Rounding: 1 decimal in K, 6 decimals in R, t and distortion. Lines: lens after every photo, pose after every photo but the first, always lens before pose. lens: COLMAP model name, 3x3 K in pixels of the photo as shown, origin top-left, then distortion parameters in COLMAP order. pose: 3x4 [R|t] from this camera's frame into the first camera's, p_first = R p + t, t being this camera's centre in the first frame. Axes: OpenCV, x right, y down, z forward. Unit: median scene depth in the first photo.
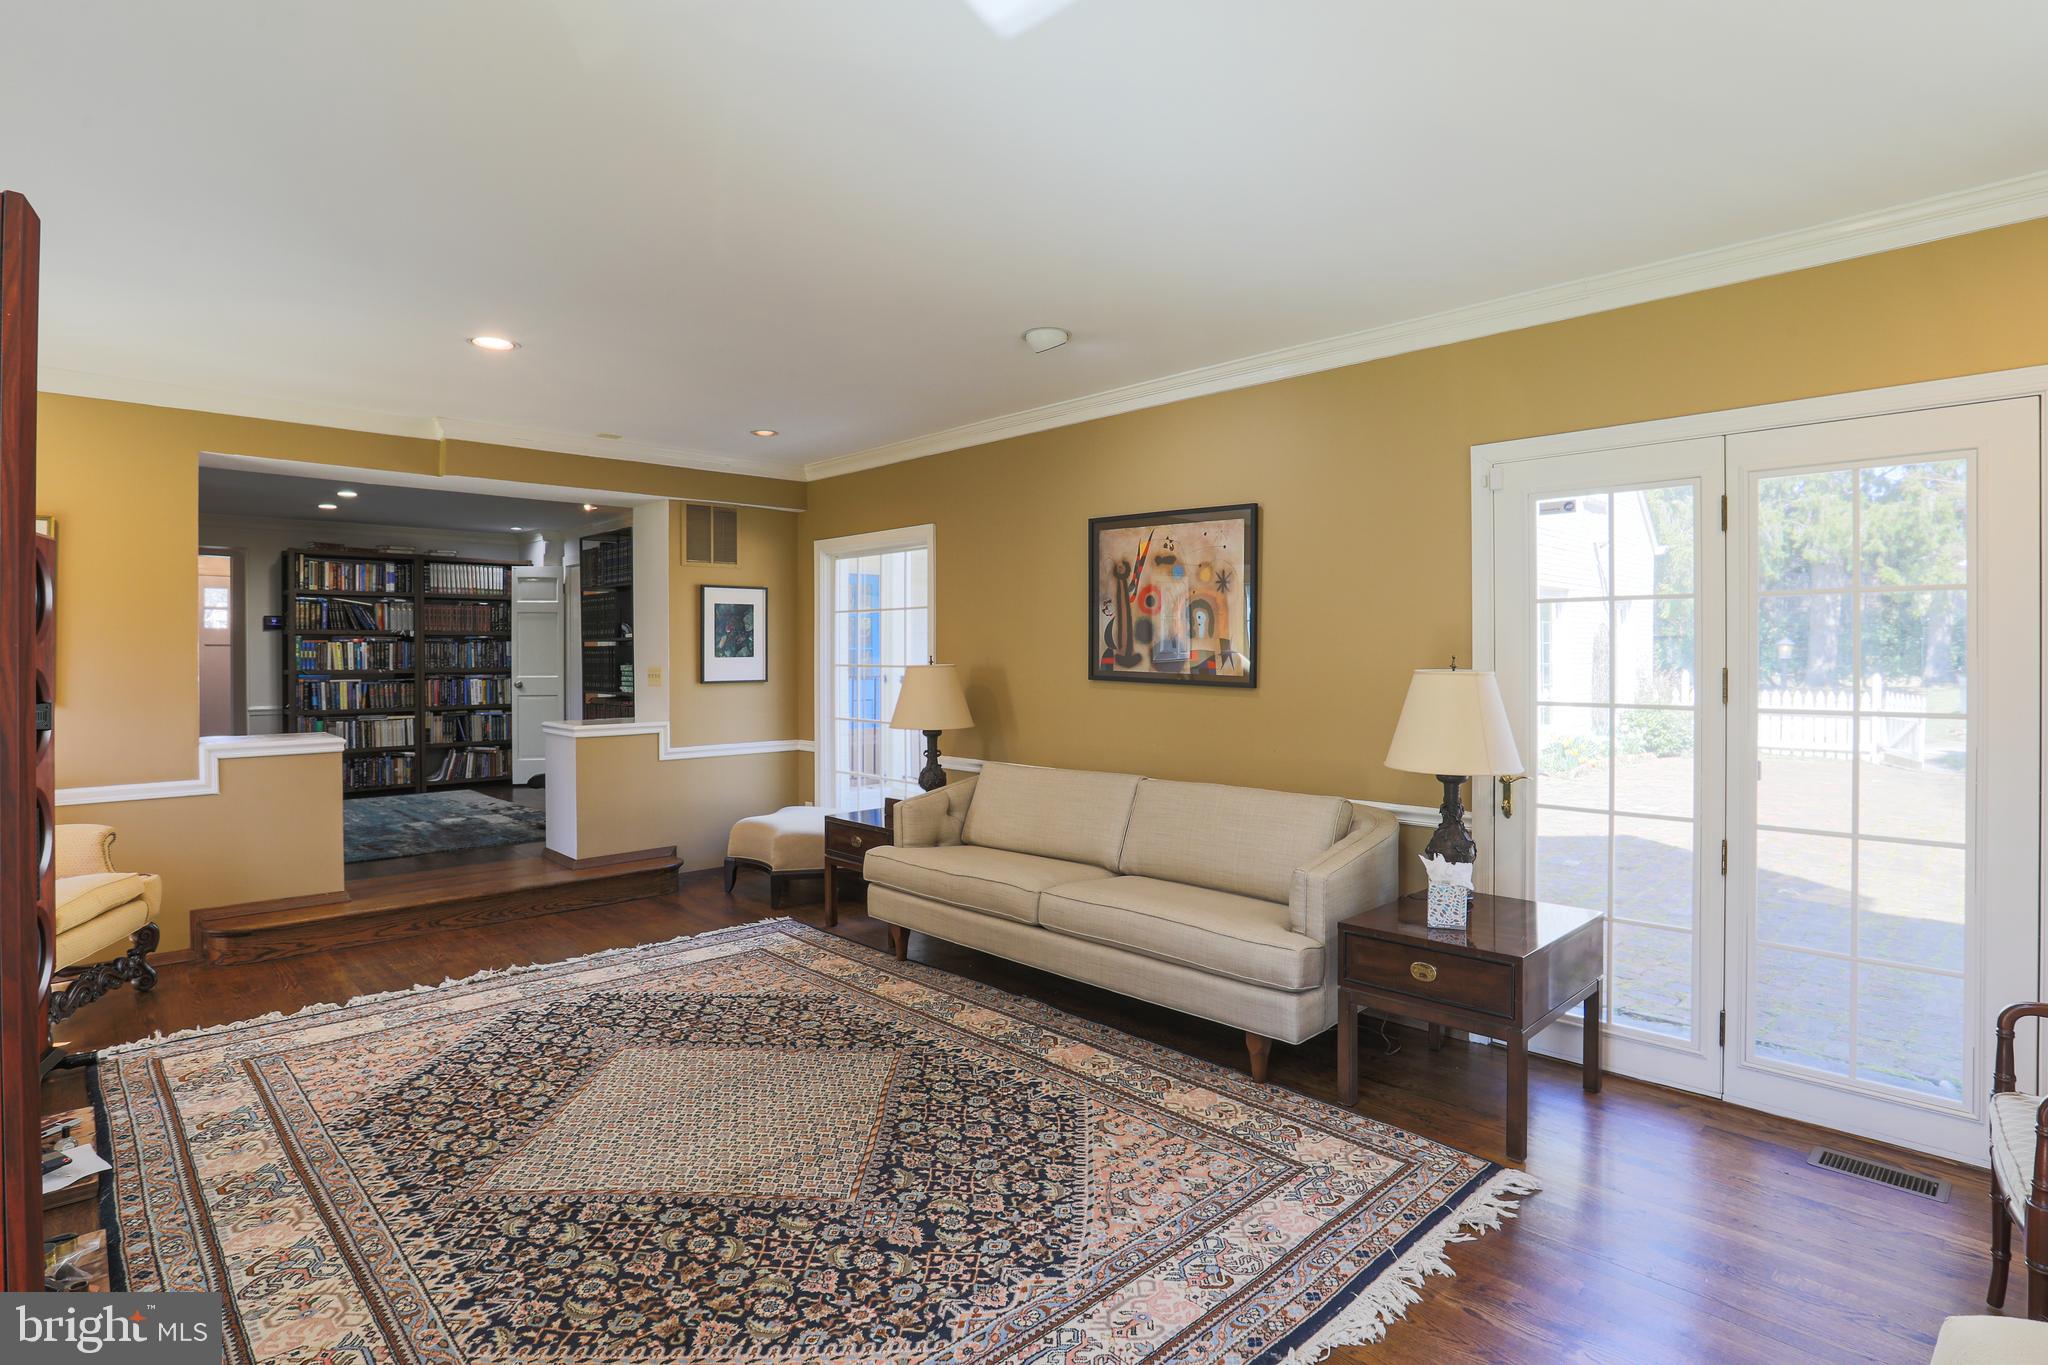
lens RADIAL K [[1031.7, 0, 1039.8], [0, 1031.7, 664.8], [0, 0, 1]] dist [-0.044232, 0.007518]
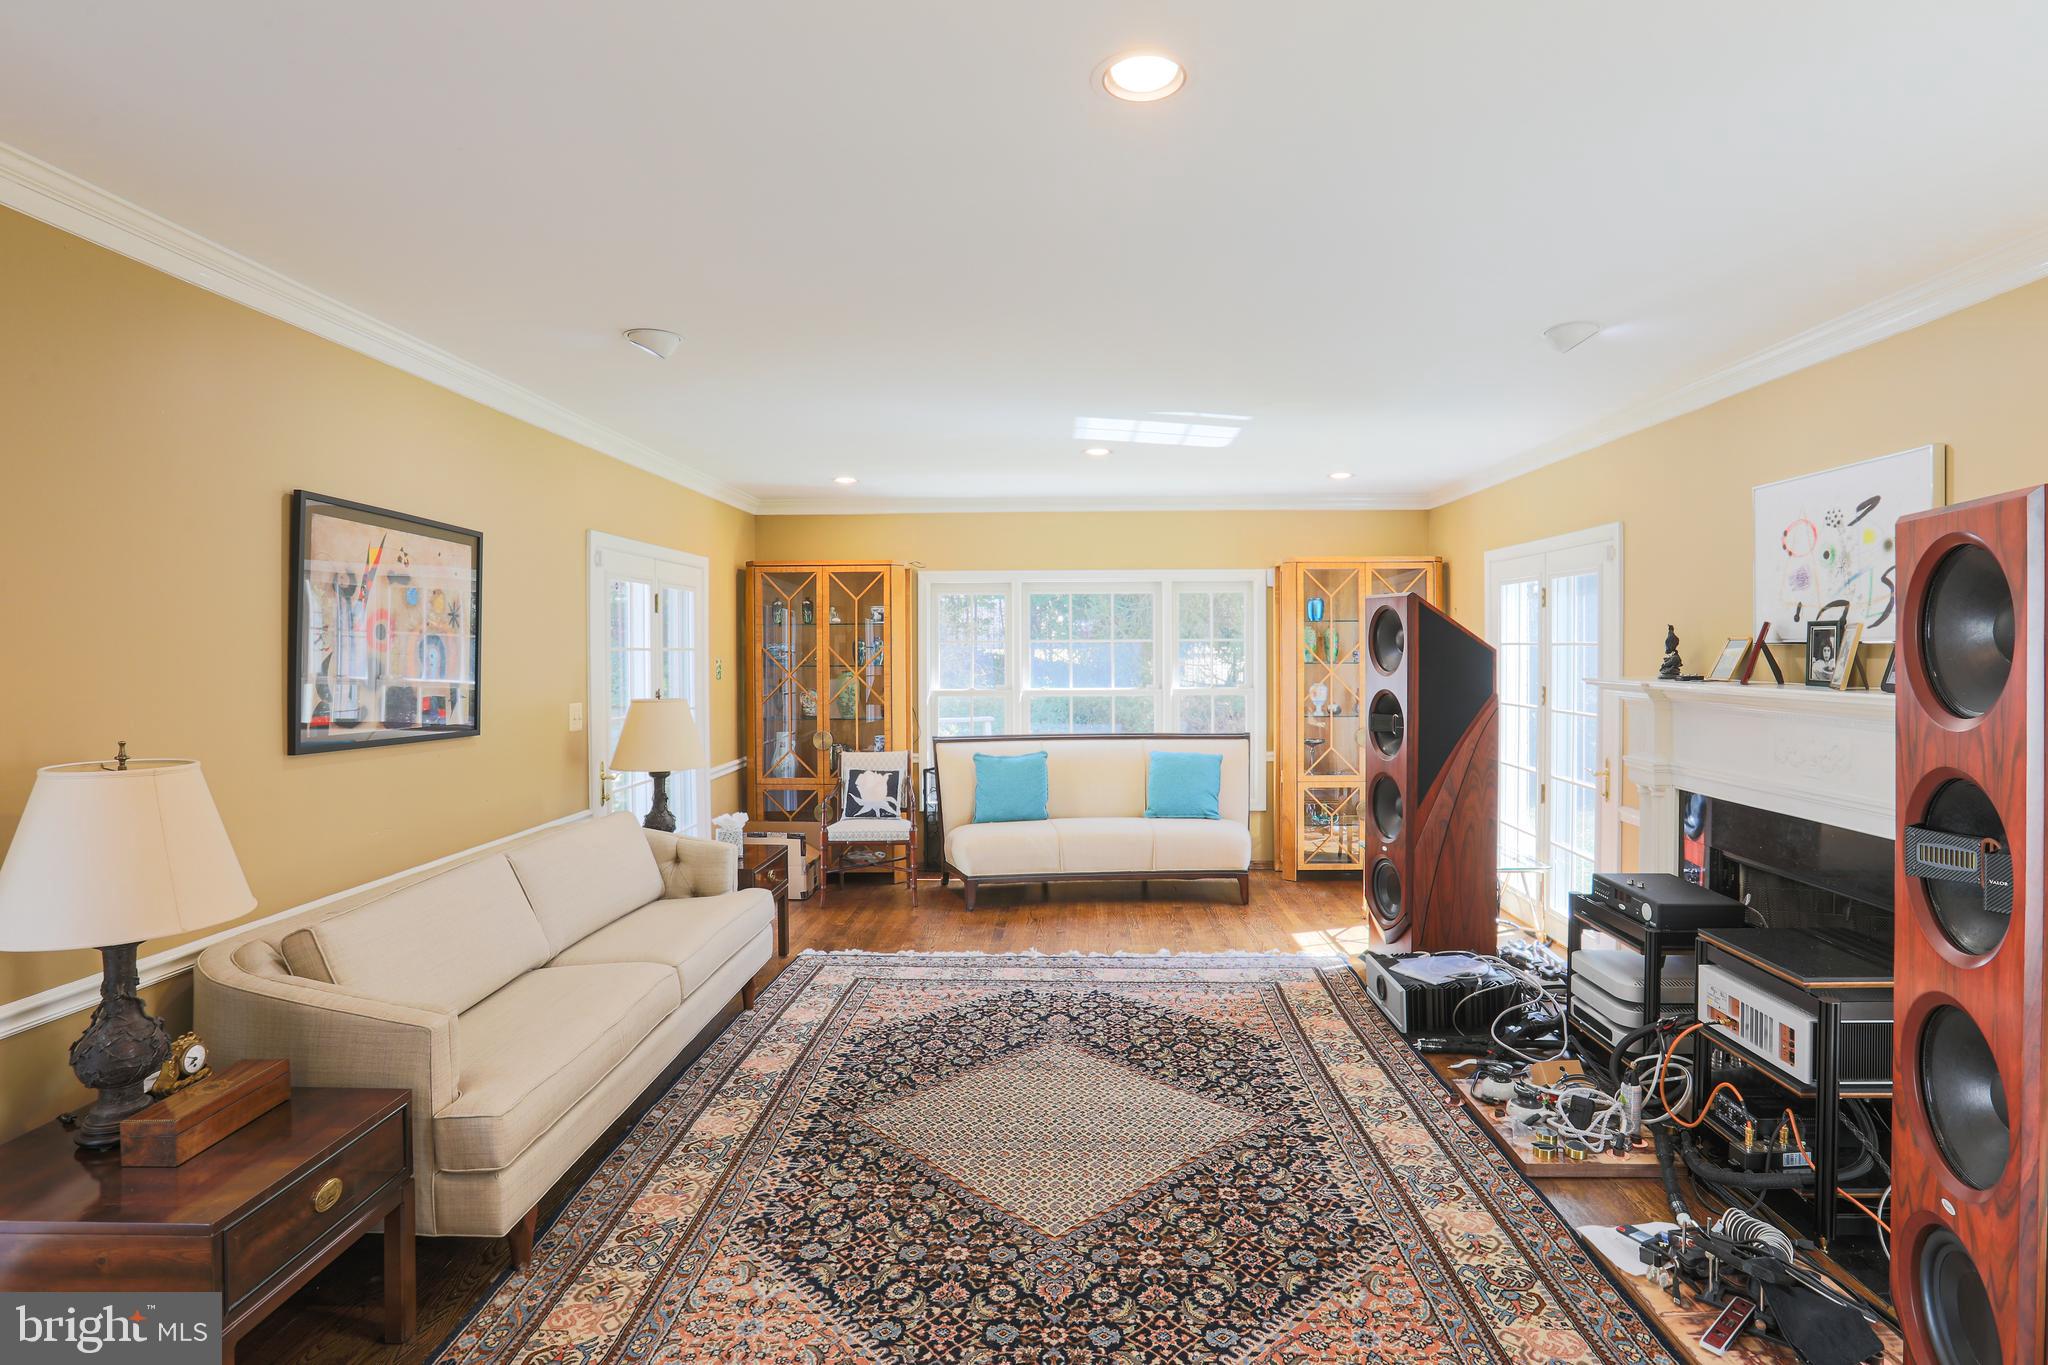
lens RADIAL K [[1031.7, 0, 1032.5], [0, 1031.7, 666.1], [0, 0, 1]] dist [-0.044232, 0.007518]
pose [[-0.690191, -0.009386, 0.723566, -1.105582], [0.009297, 0.999718, 0.021836, -0.075914], [-0.723567, 0.021799, -0.689909, 1.791320]]
